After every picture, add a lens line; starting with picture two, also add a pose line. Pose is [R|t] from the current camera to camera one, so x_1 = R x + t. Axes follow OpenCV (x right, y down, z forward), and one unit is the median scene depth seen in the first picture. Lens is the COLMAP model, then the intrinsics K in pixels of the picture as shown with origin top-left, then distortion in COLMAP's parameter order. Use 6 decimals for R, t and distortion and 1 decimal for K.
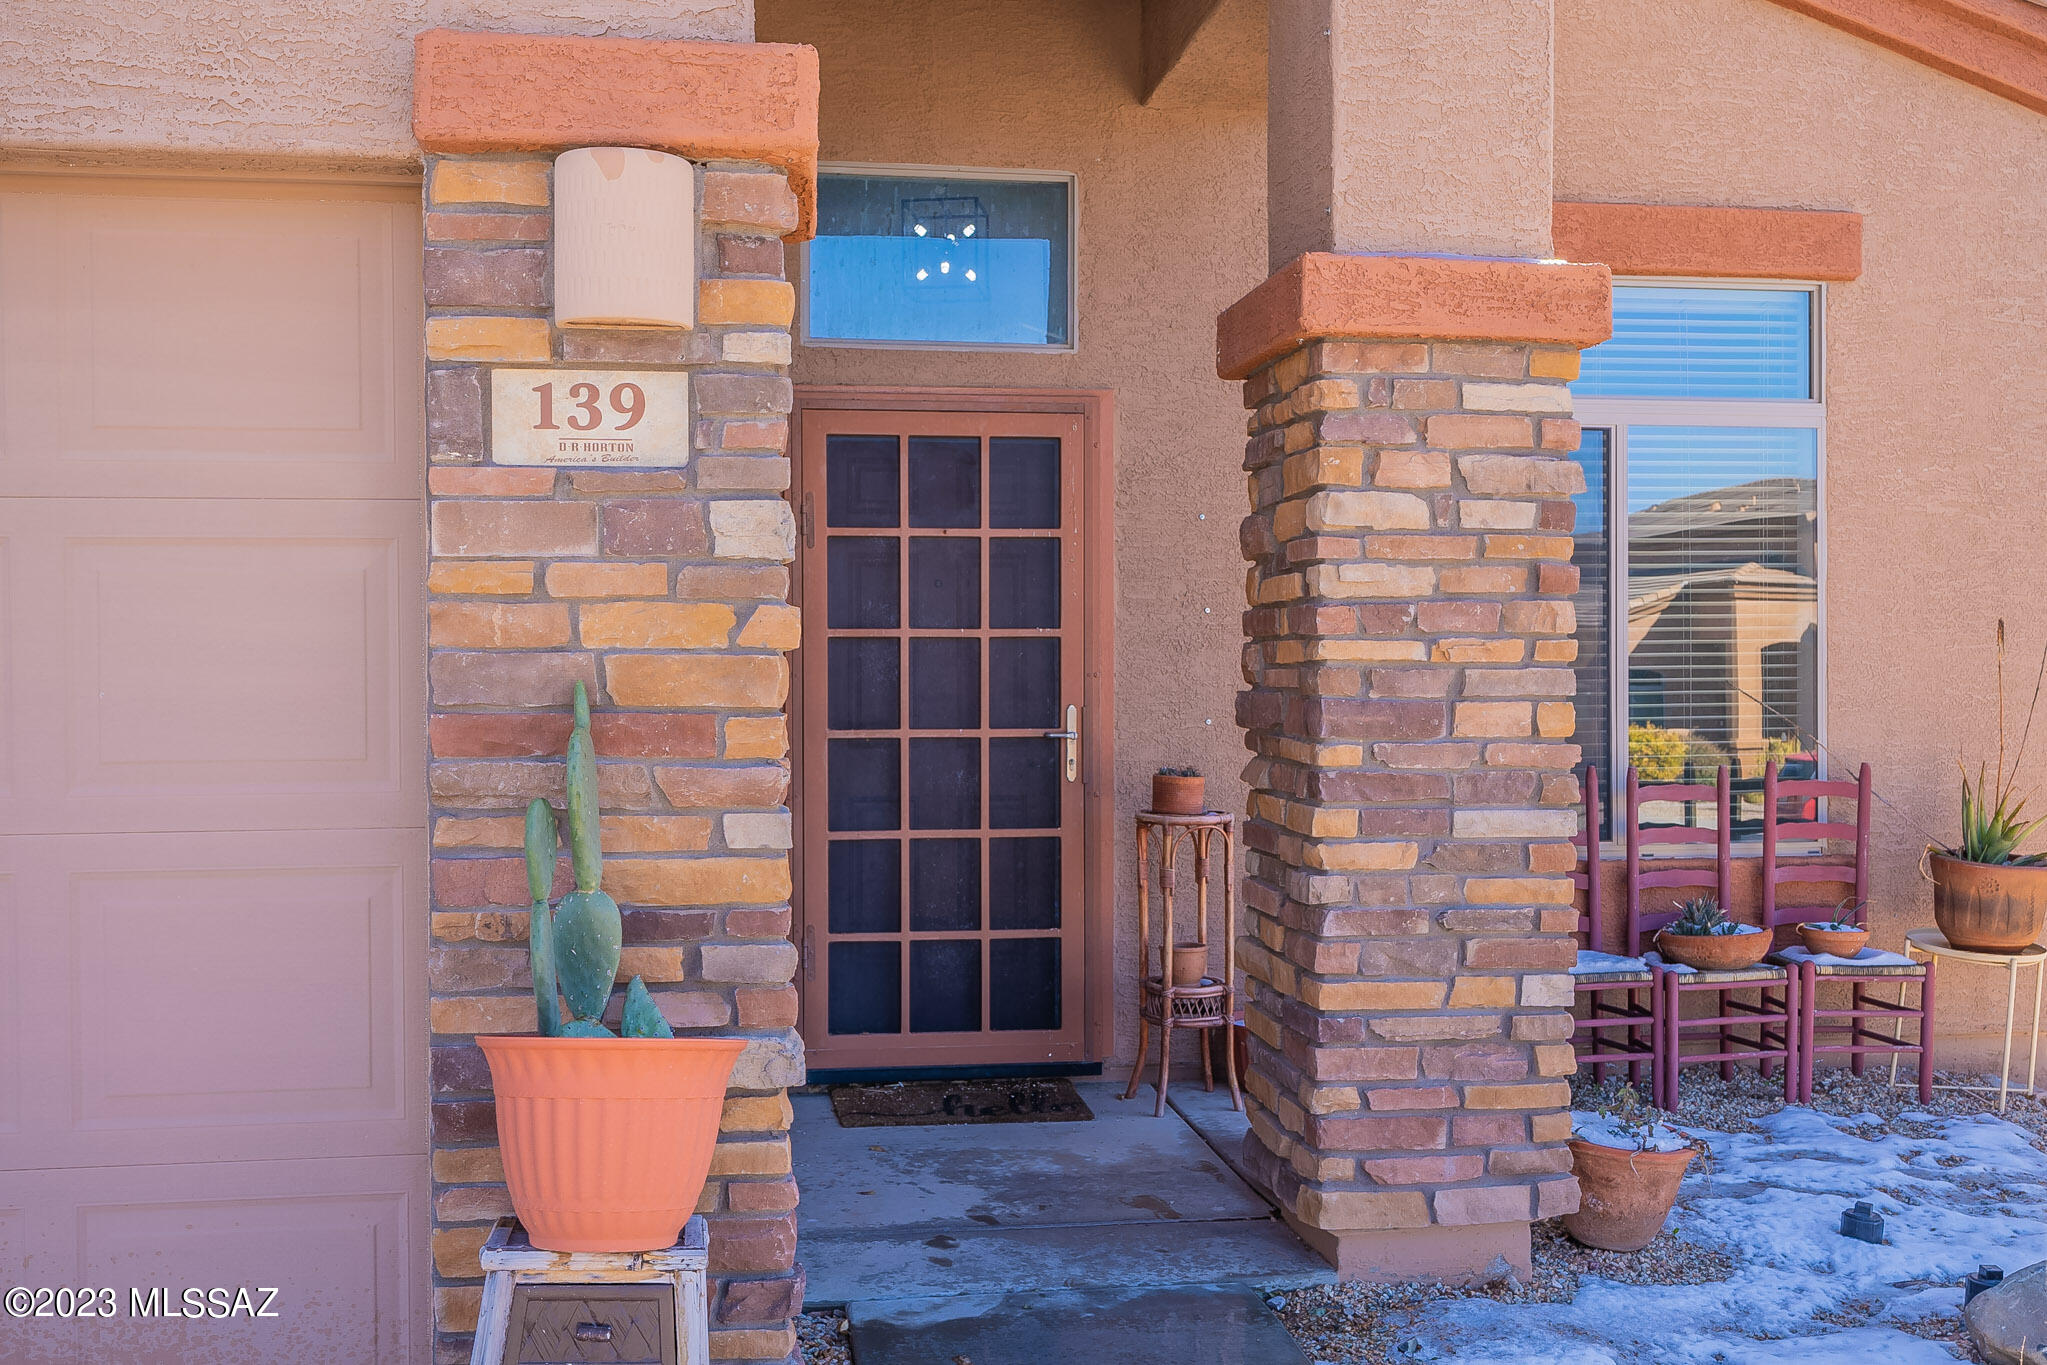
lens RADIAL K [[2092.1, 0, 1023.5], [0, 2092.1, 682.5], [0, 0, 1]] dist [0.004700, 0.006699]
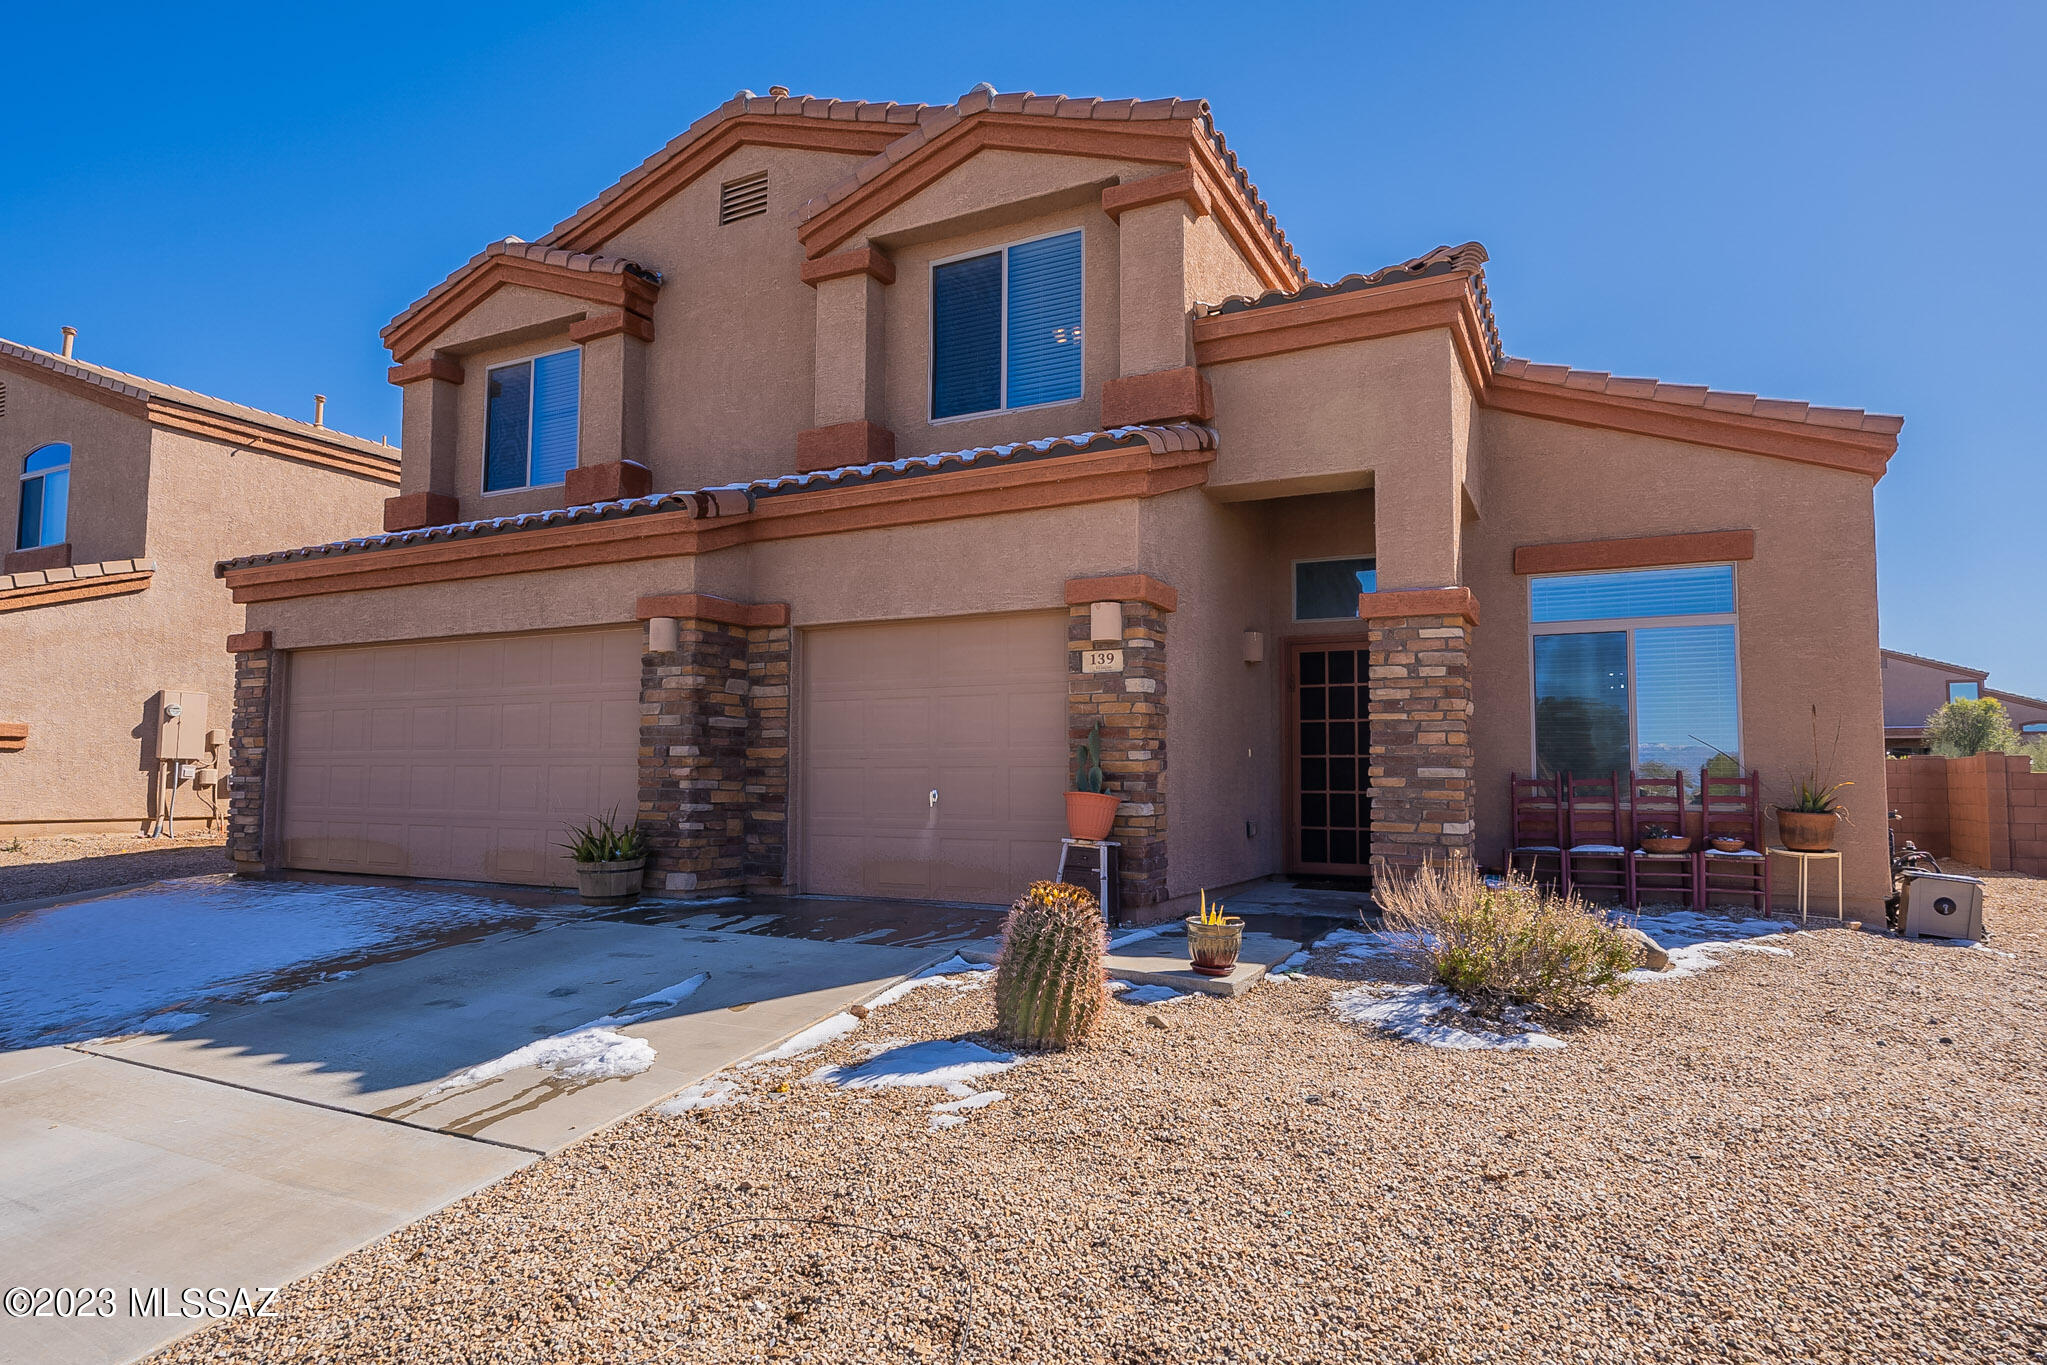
lens RADIAL K [[1120.5, 0, 988.7], [0, 1120.5, 684.7], [0, 0, 1]] dist [-0.001047, 0.000097]
pose [[0.810812, -0.039578, -0.583967, 0.662831], [-0.009549, 0.996684, -0.080808, 0.078623], [0.585229, 0.071097, 0.807745, -0.709040]]
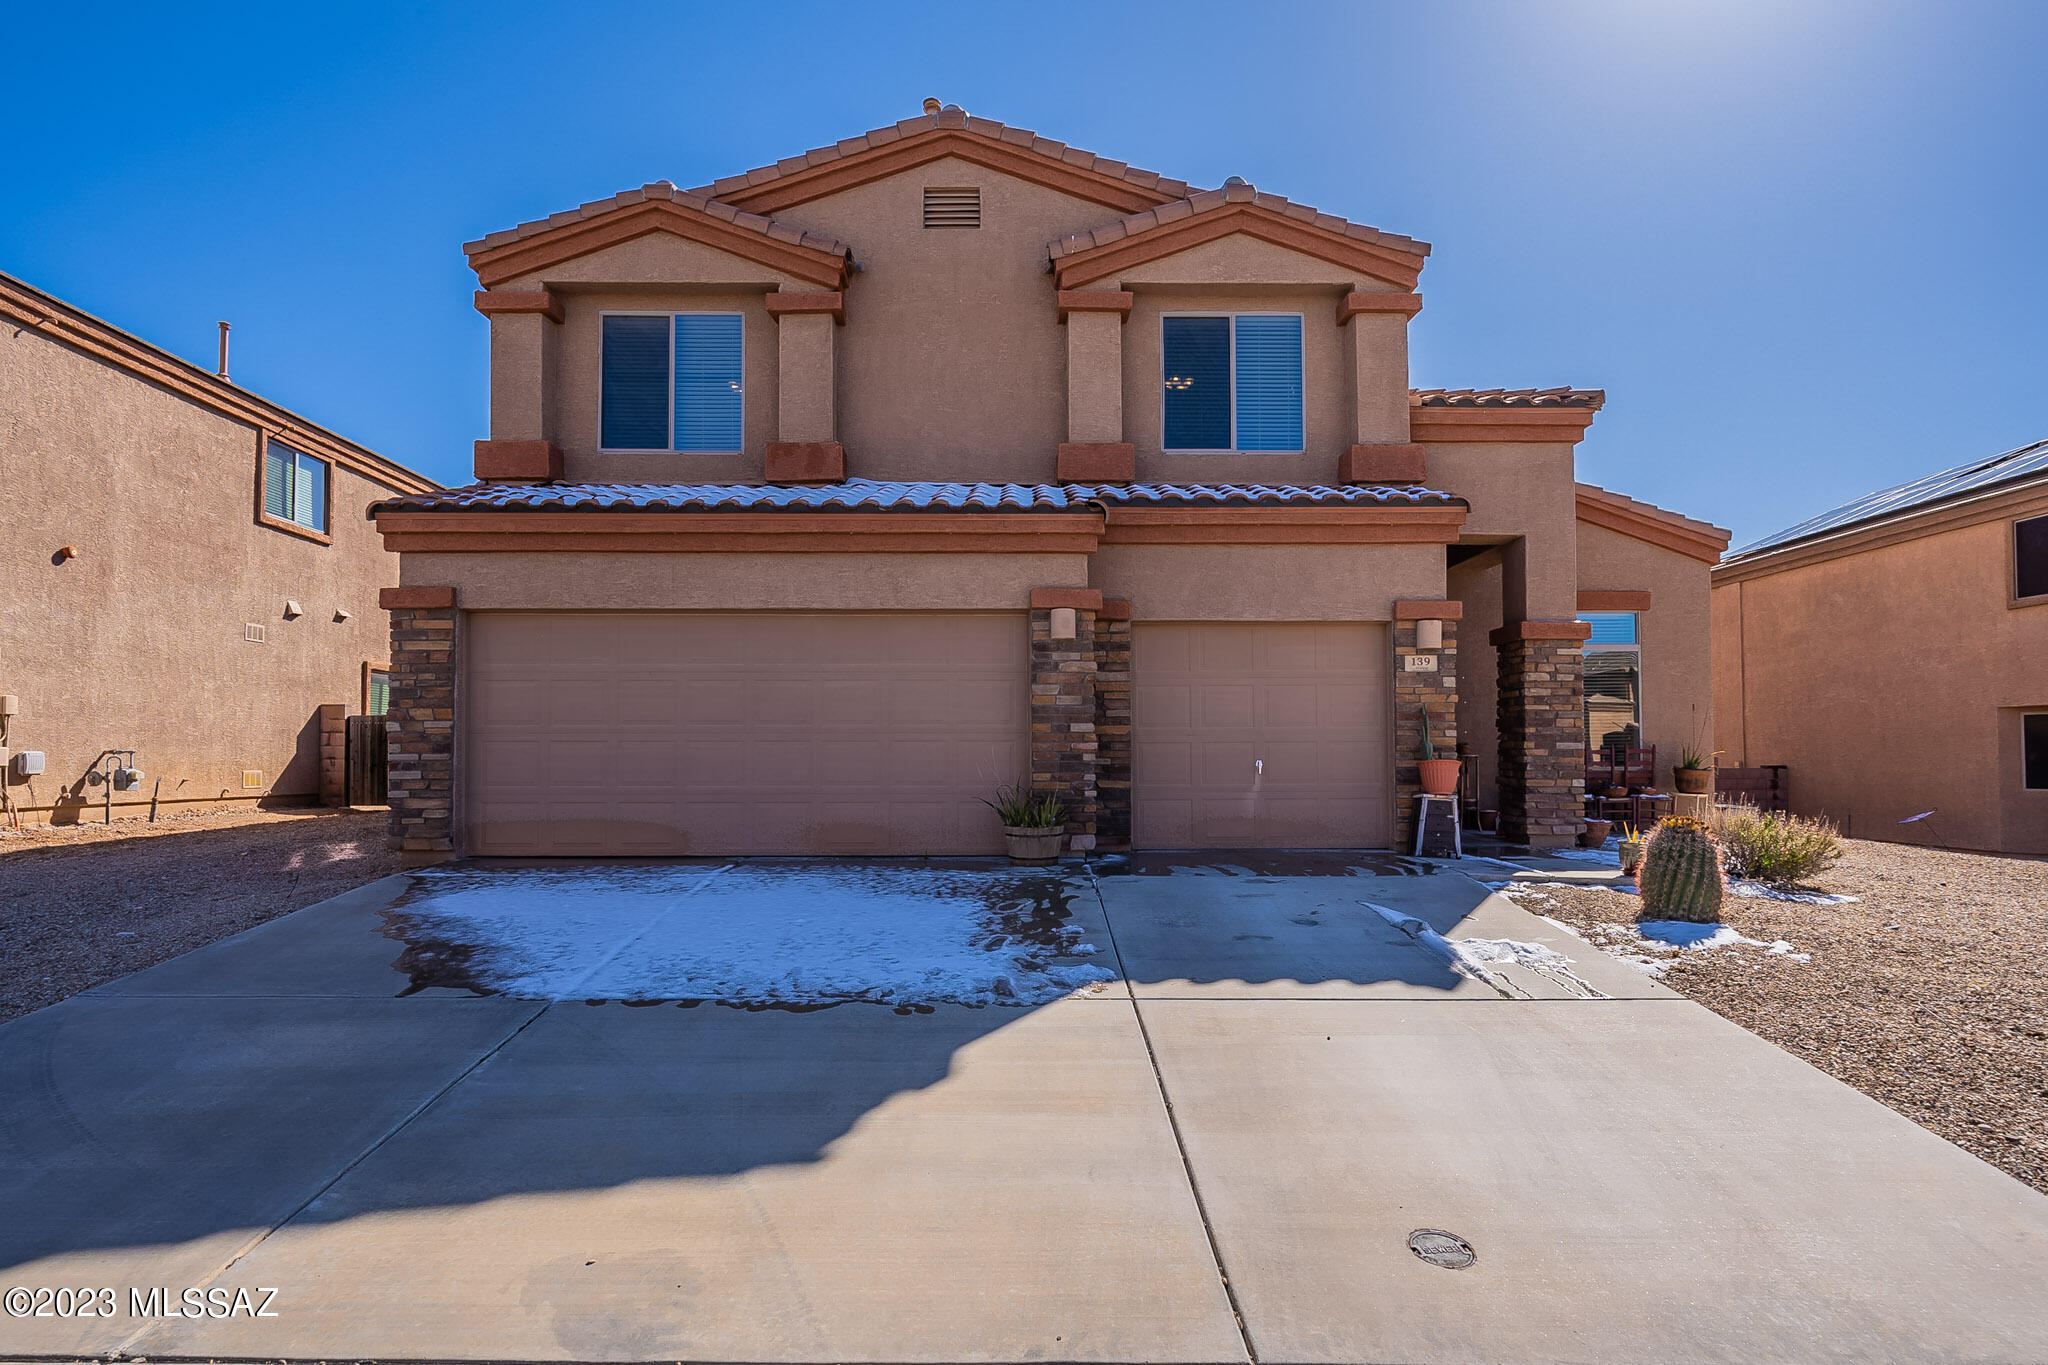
lens RADIAL K [[1054.2, 0, 1034.8], [0, 1054.2, 708.8], [0, 0, 1]] dist [-0.004459, 0.002147]
pose [[0.988746, -0.003151, -0.149570, -0.572607], [-0.003776, 0.998934, -0.046002, 0.097740], [0.149556, 0.046049, 0.987680, -1.432214]]
